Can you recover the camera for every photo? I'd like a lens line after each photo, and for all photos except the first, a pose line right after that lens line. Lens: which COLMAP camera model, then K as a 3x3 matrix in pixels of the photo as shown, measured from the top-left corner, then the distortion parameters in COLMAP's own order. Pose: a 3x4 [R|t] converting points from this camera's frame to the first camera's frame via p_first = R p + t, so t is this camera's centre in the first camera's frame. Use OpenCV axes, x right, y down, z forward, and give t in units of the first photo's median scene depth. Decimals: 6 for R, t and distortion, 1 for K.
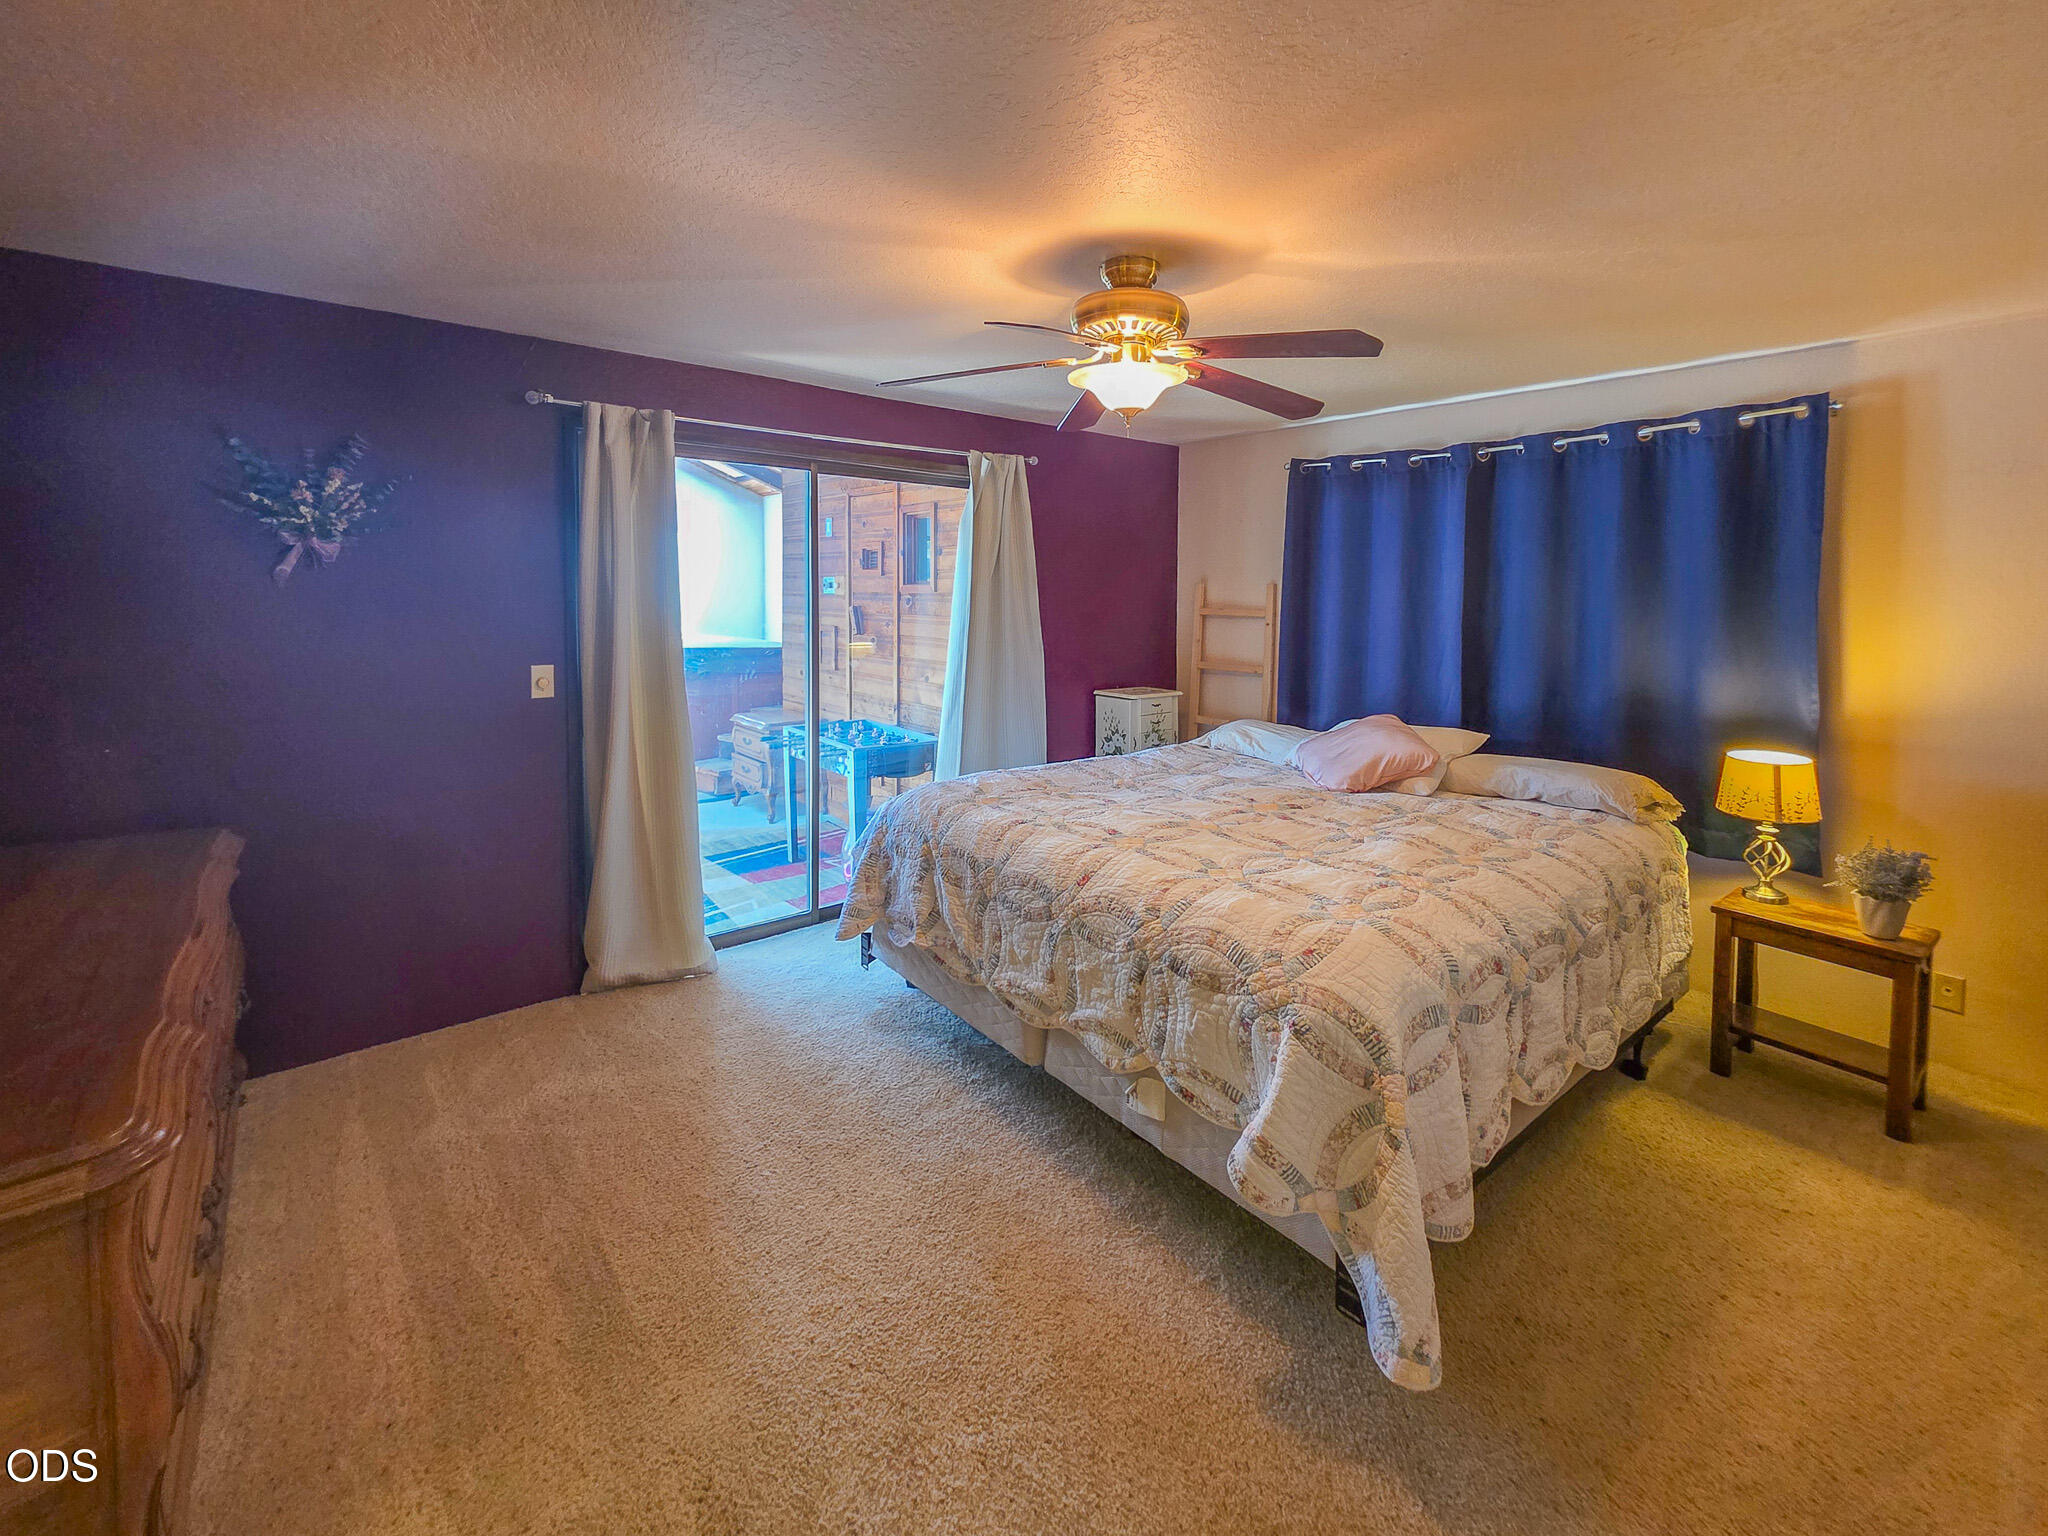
lens RADIAL K [[862.4, 0, 1010.9], [0, 862.4, 767.0], [0, 0, 1]] dist [0.002134, 0.000315]
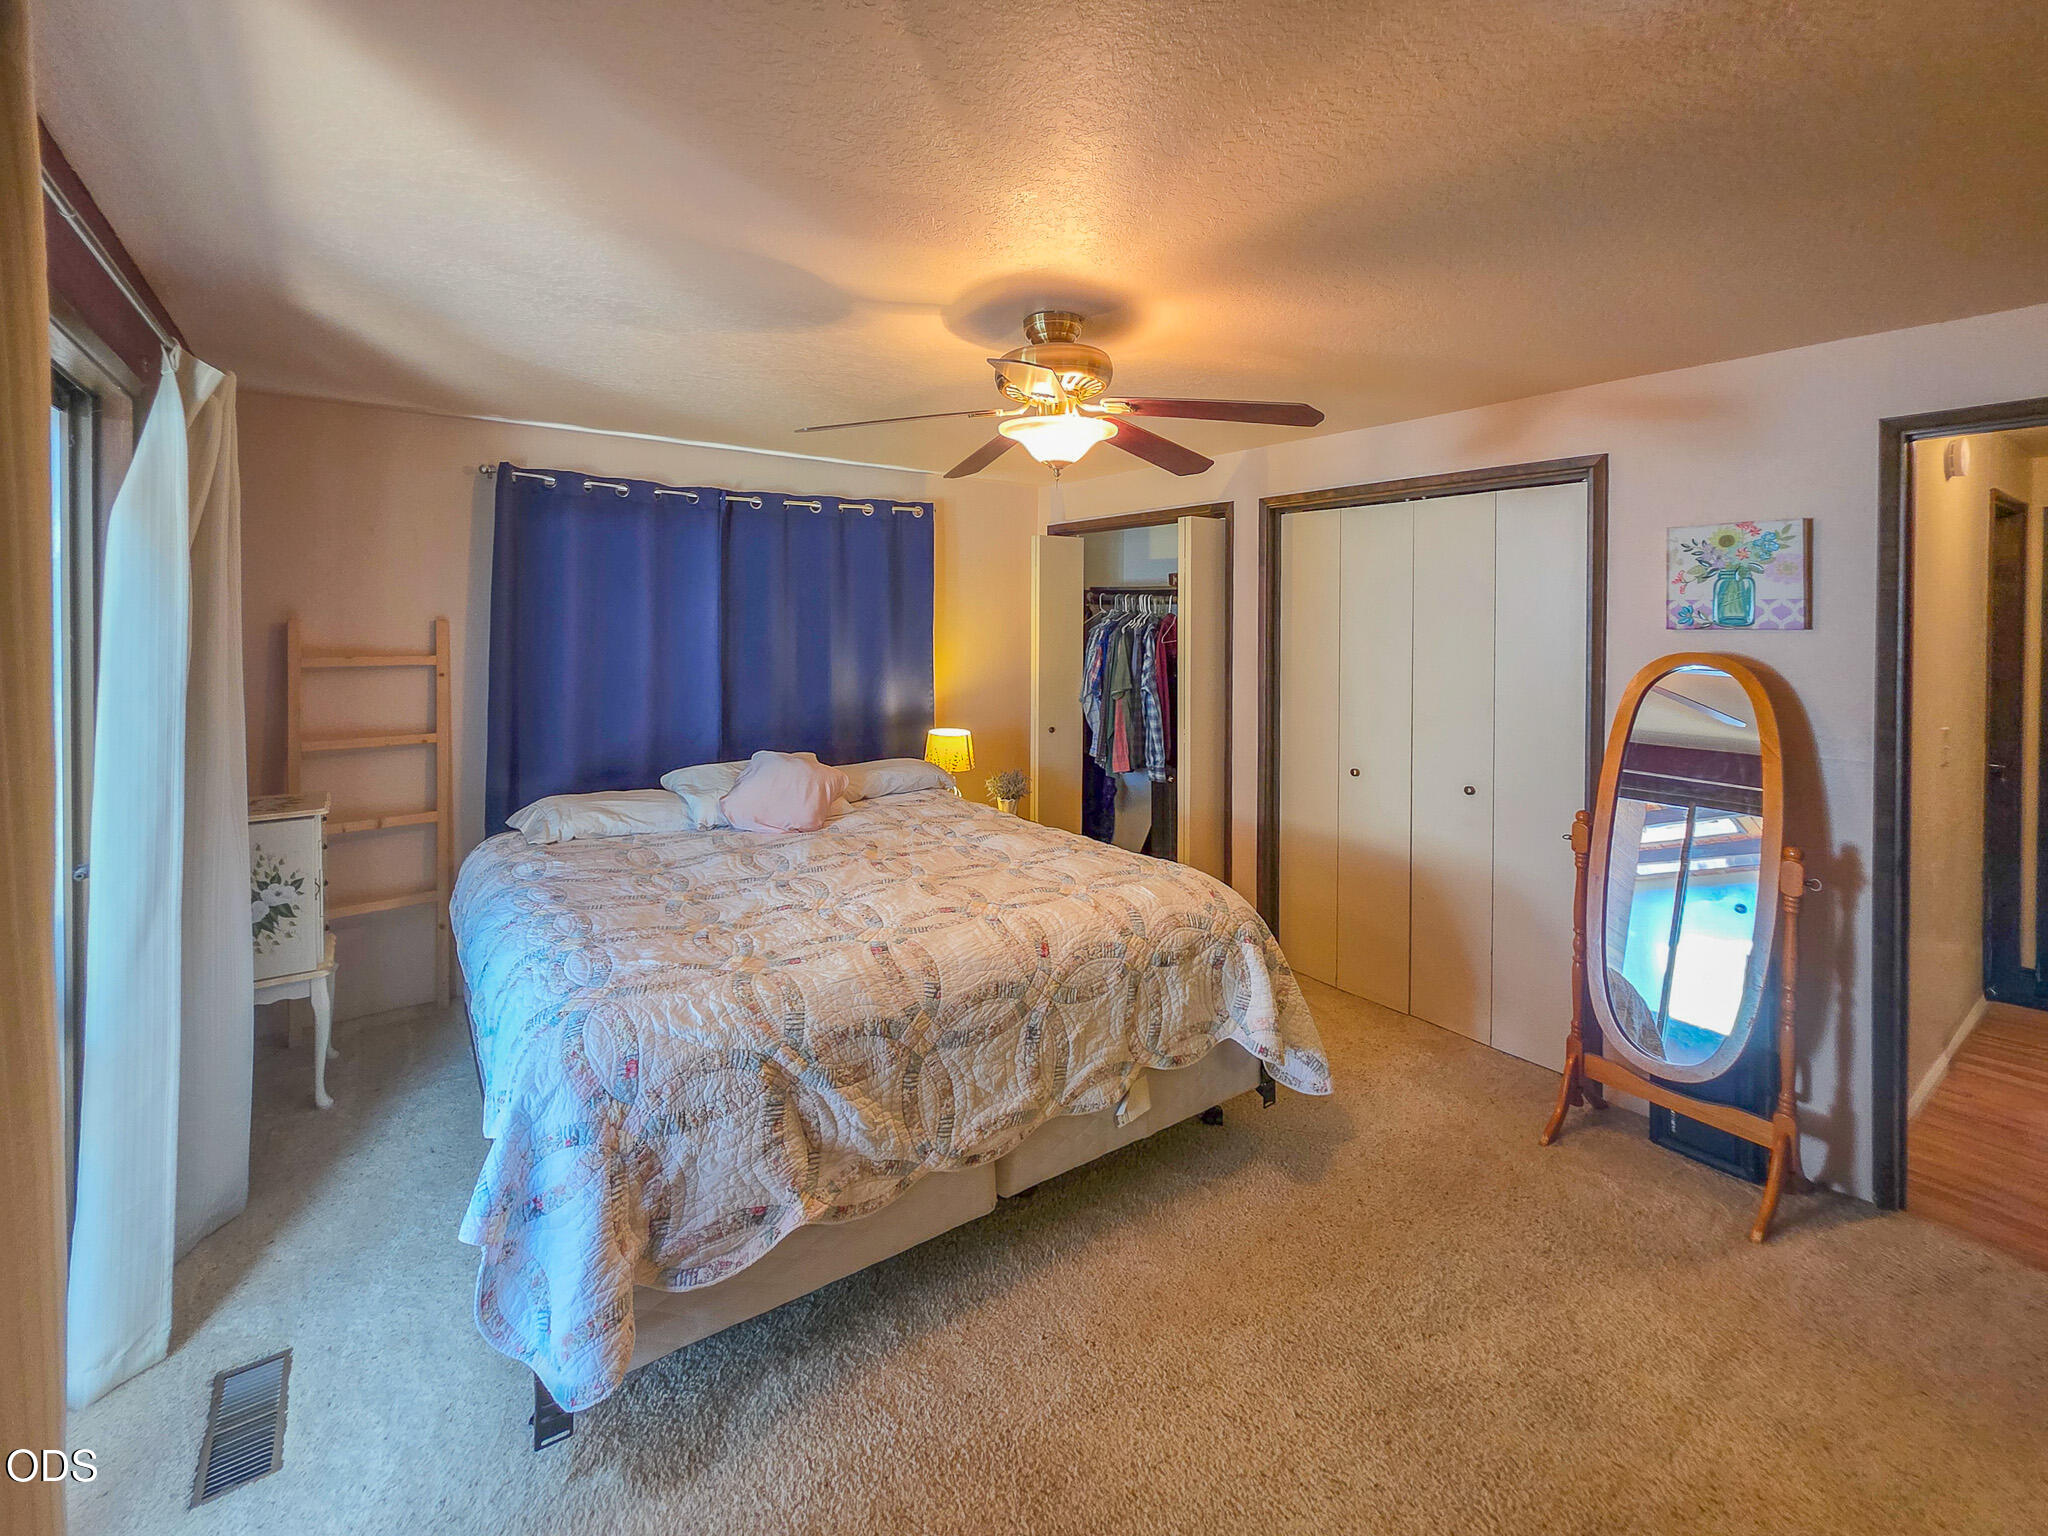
lens RADIAL K [[862.4, 0, 1010.9], [0, 862.4, 767.0], [0, 0, 1]] dist [0.002134, 0.000315]
pose [[0.056251, -0.171698, 0.983542, -0.741467], [0.201257, 0.966831, 0.157270, -0.195939], [-0.977922, 0.189098, 0.088940, 0.861874]]
